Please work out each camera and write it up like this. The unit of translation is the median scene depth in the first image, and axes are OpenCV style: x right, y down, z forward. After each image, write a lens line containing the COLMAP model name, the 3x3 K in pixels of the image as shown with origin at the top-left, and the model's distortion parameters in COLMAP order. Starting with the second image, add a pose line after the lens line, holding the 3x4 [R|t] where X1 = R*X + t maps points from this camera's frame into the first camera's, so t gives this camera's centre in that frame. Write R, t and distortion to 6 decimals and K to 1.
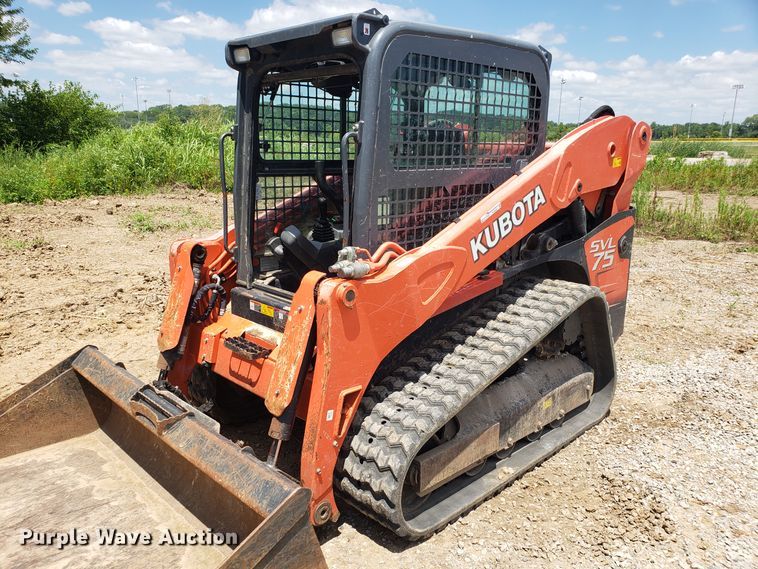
lens RADIAL K [[606.6, 0, 356.9], [0, 606.6, 284.9], [0, 0, 1]] dist [-0.000263, 0.000441]
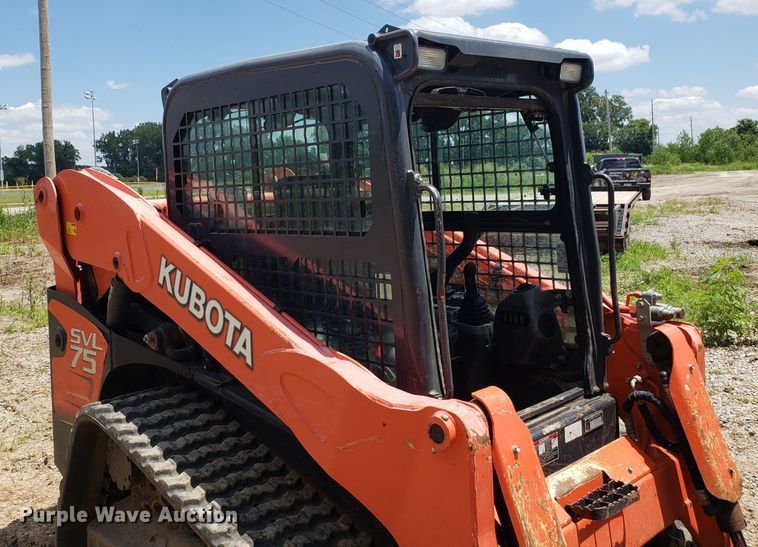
lens RADIAL K [[759.7, 0, 364.2], [0, 759.7, 186.6], [0, 0, 1]] dist [0.012234, -0.002901]
pose [[-0.015421, -0.020733, 0.999666, -0.944574], [0.274588, 0.961258, 0.024173, -0.296036], [-0.961438, 0.274869, -0.009131, 1.116725]]
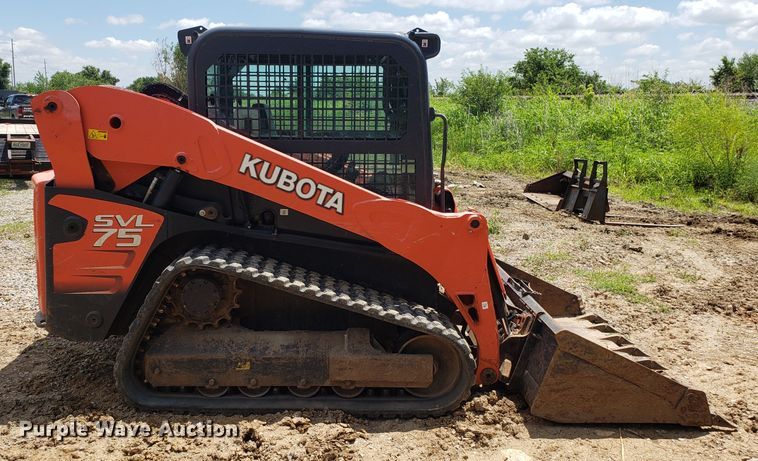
lens RADIAL K [[700.0, 0, 348.2], [0, 700.0, 207.8], [0, 0, 1]] dist [0.061671, -0.006490]
pose [[-0.746004, -0.114746, 0.655981, -1.013280], [0.130582, 0.940715, 0.313055, -0.550288], [-0.653013, 0.319200, -0.686793, 2.186888]]
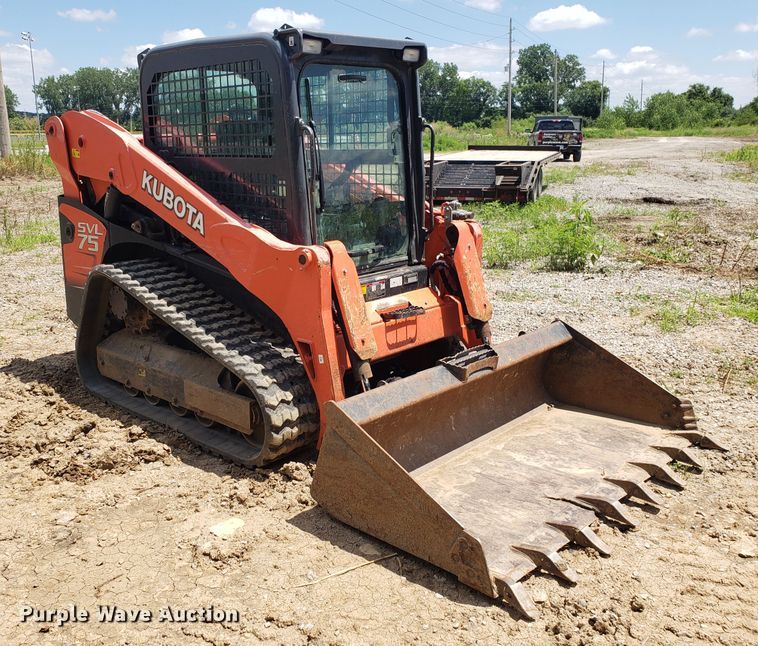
lens RADIAL K [[752.9, 0, 330.3], [0, 752.9, 301.4], [0, 0, 1]] dist [0.125199, -0.300632]
pose [[-0.036458, -0.224214, 0.973858, -1.497692], [0.245528, 0.942625, 0.226216, -0.263233], [-0.968704, 0.247357, 0.020684, 1.057462]]
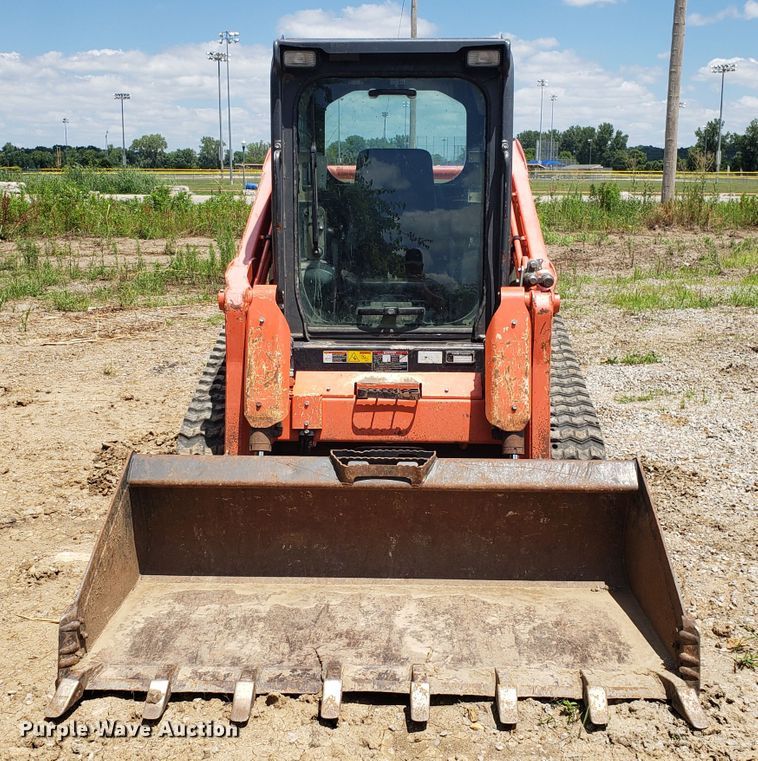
lens RADIAL K [[989.7, 0, 376.1], [0, 989.7, 360.6], [0, 0, 1]] dist [0.268879, -1.024136]
pose [[0.698123, -0.130262, 0.704028, -1.158579], [0.164185, 0.986234, 0.019670, 0.023759], [-0.696898, 0.101859, 0.709900, -0.017572]]
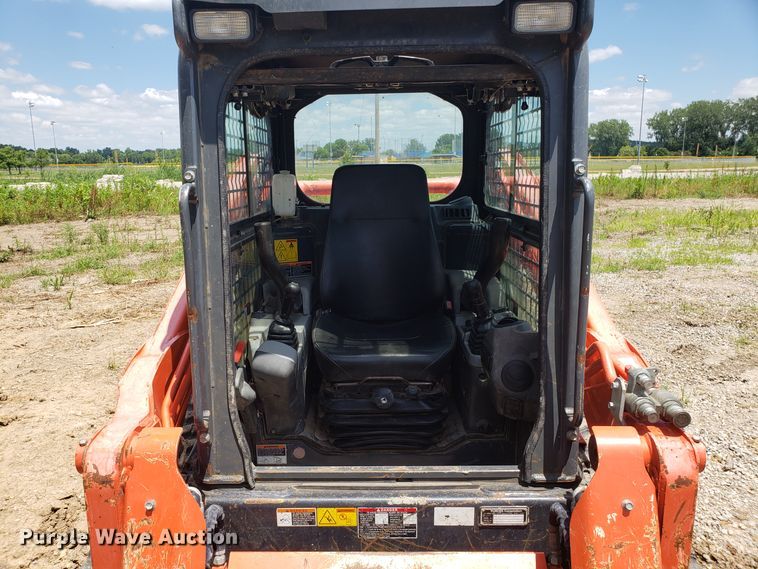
lens RADIAL K [[606.6, 0, 356.9], [0, 606.6, 284.9], [0, 0, 1]] dist [-0.000263, 0.000441]
pose [[0.693226, -0.157422, 0.703318, -0.485479], [0.185754, 0.981911, 0.036690, -0.175316], [-0.696371, 0.105209, 0.709928, 0.614369]]
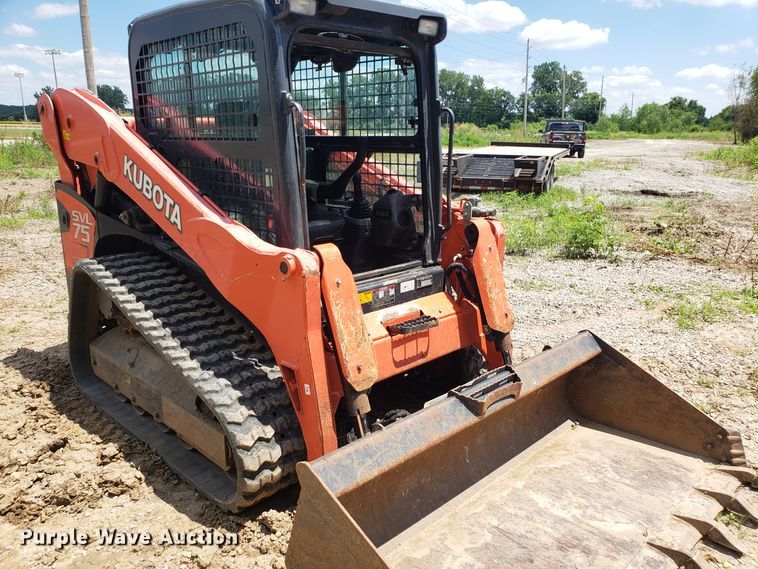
lens RADIAL K [[601.0, 0, 387.7], [0, 601.0, 286.6], [0, 0, 1]] dist [0.055213, -0.085956]
pose [[-0.046781, -0.256840, 0.965321, -1.071337], [0.227056, 0.938349, 0.260667, -0.214309], [-0.972758, 0.231376, 0.014420, 0.973882]]
